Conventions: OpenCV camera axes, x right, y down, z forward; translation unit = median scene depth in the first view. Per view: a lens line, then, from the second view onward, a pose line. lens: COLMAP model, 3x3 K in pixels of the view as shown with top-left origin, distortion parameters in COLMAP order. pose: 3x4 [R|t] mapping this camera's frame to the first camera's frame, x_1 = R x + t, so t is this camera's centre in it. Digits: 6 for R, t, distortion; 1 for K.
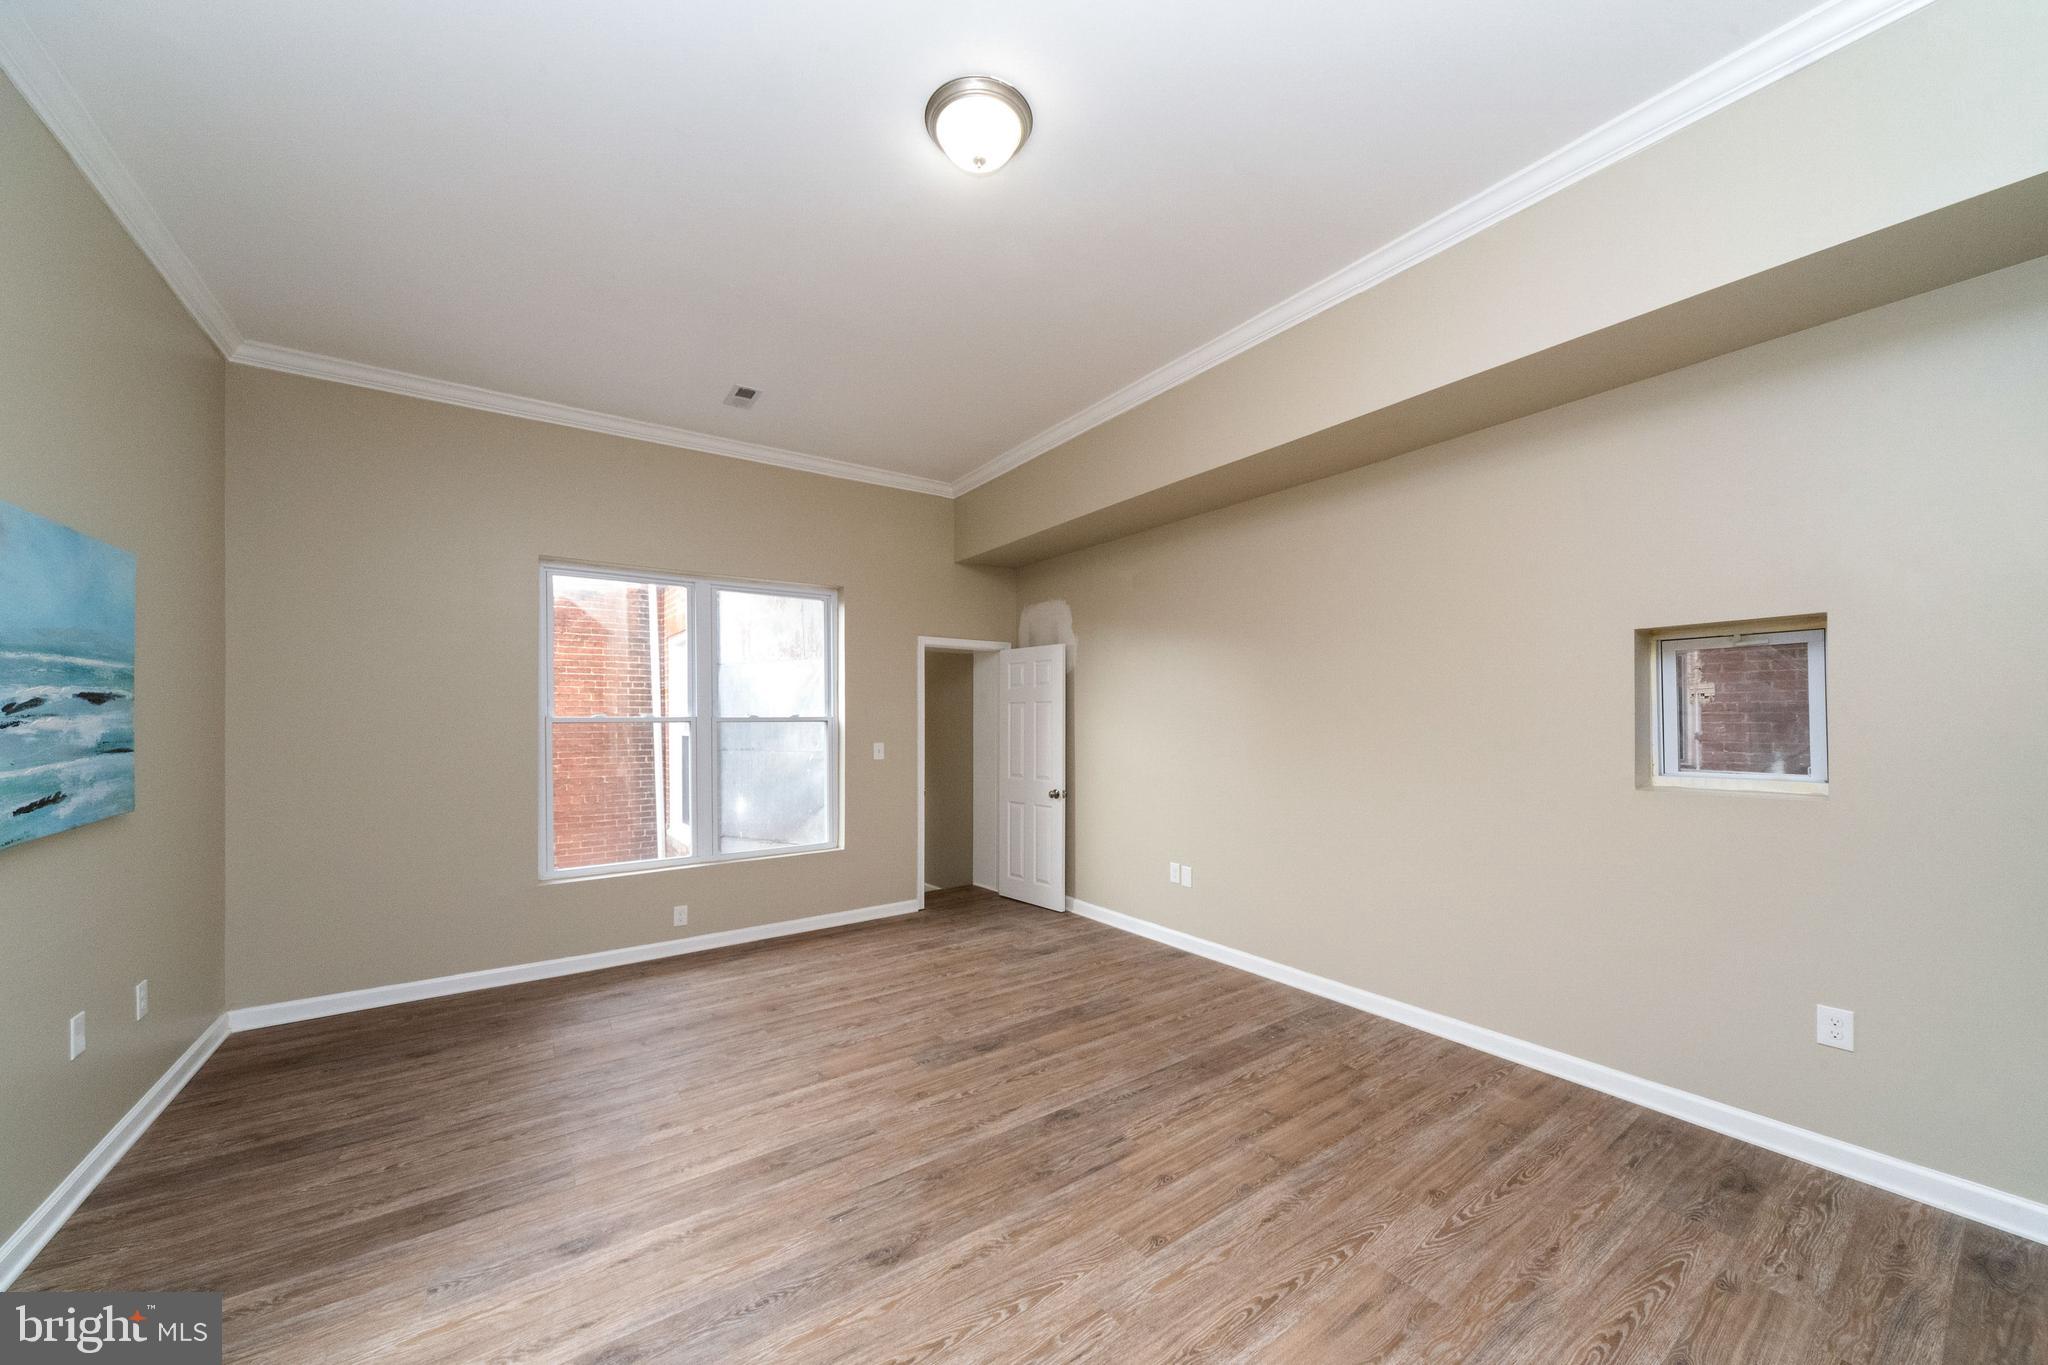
lens RADIAL K [[741.6, 0, 1027.4], [0, 741.6, 736.5], [0, 0, 1]] dist [0.002170, -0.000270]
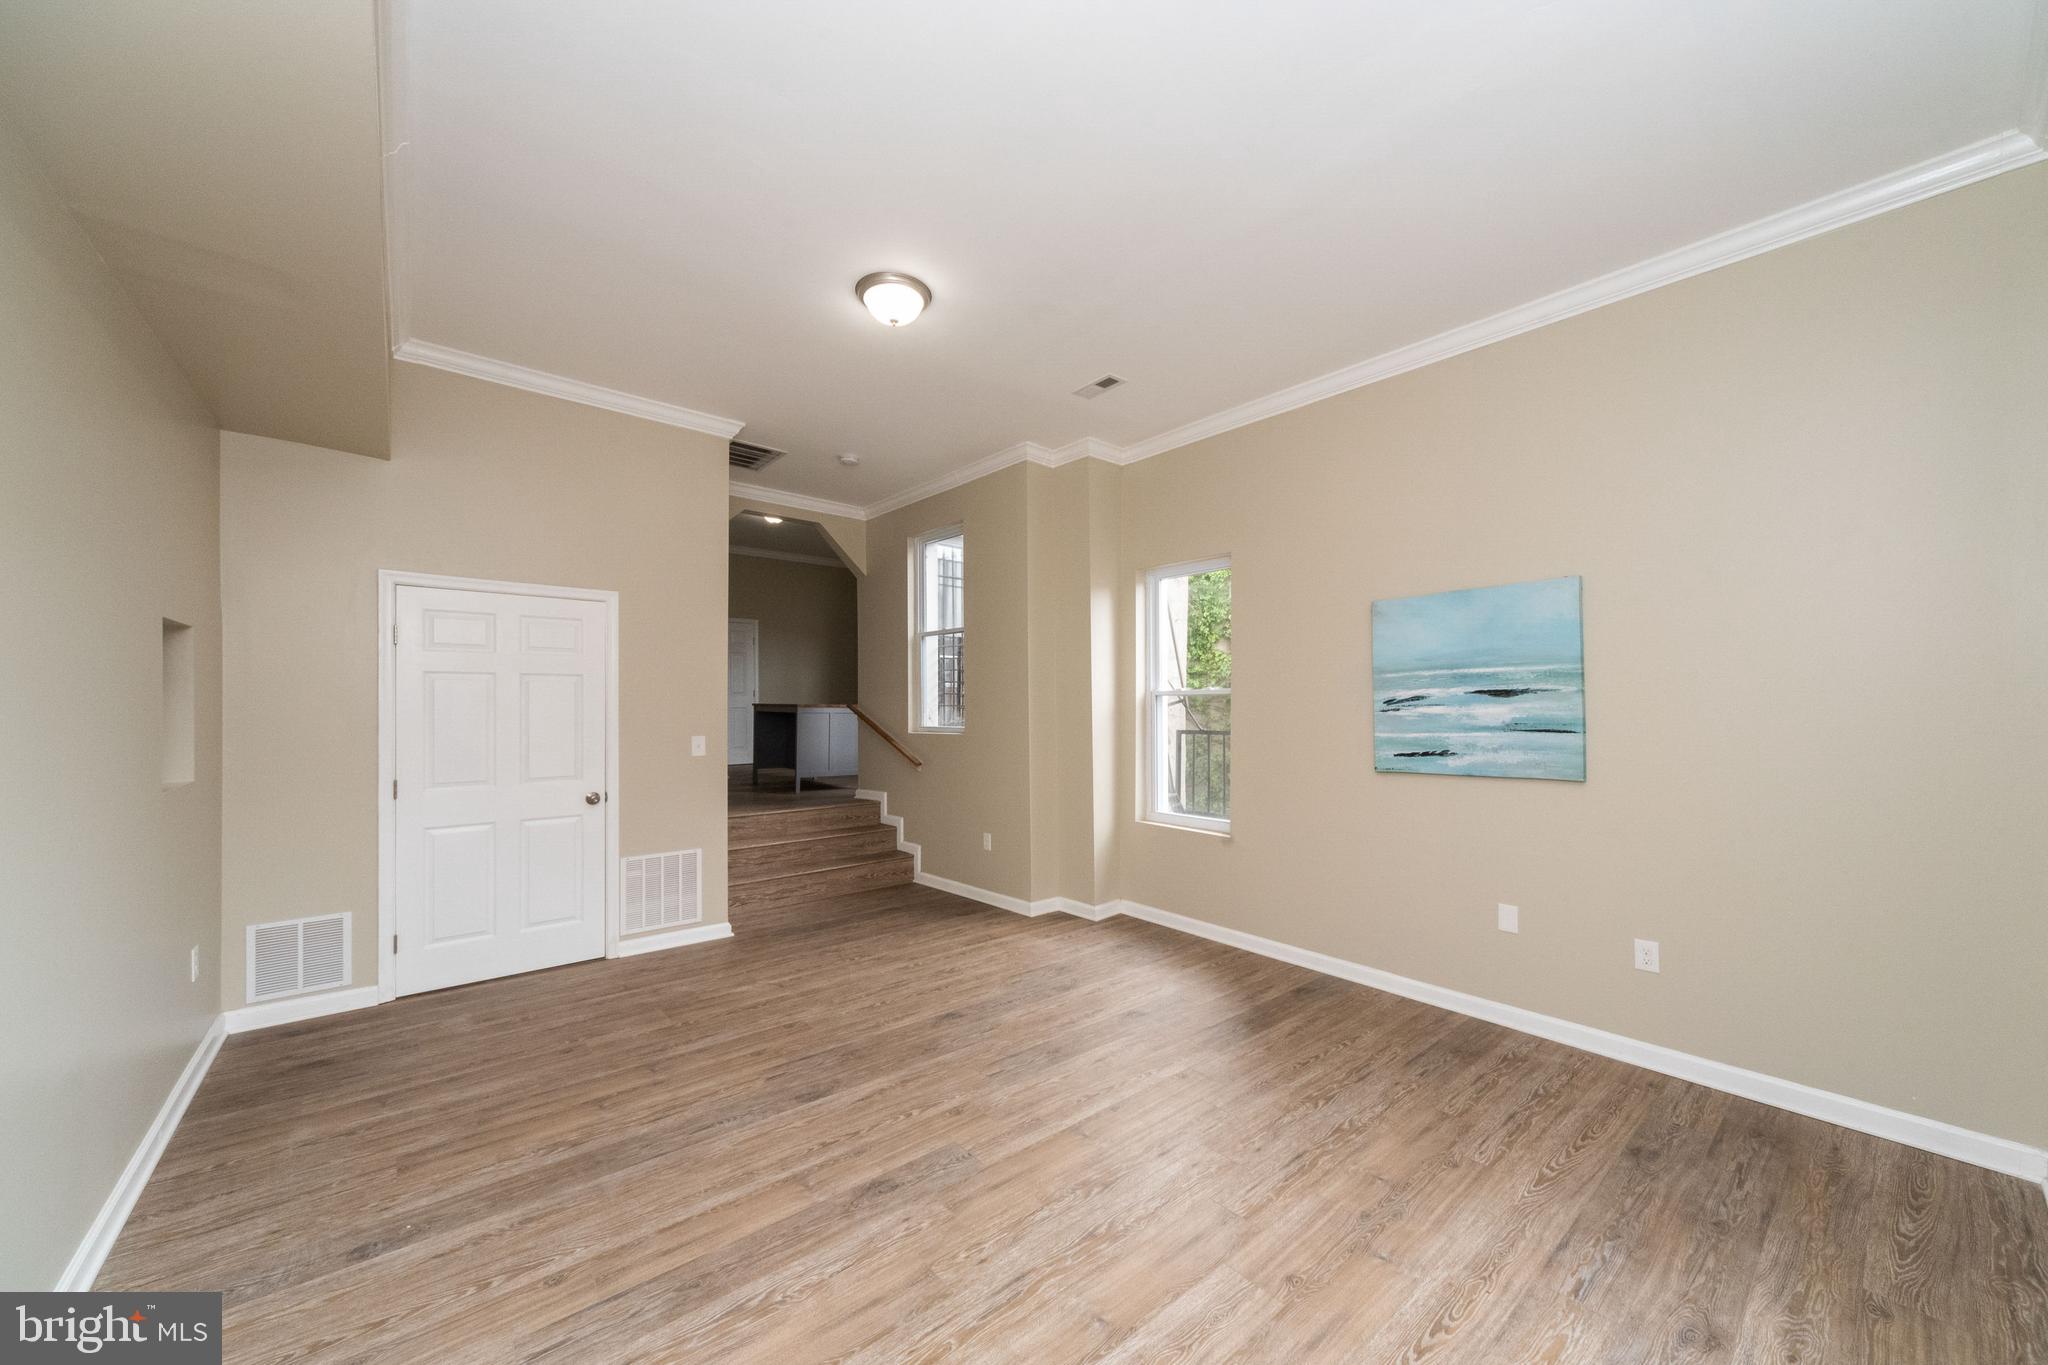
lens RADIAL K [[747.8, 0, 1025.2], [0, 747.8, 698.0], [0, 0, 1]] dist [0.000768, -0.000052]
pose [[-0.996936, 0.002948, -0.078165, -0.164139], [0.002062, 0.999933, 0.011412, -0.050376], [0.078193, 0.011216, -0.996875, 2.016316]]
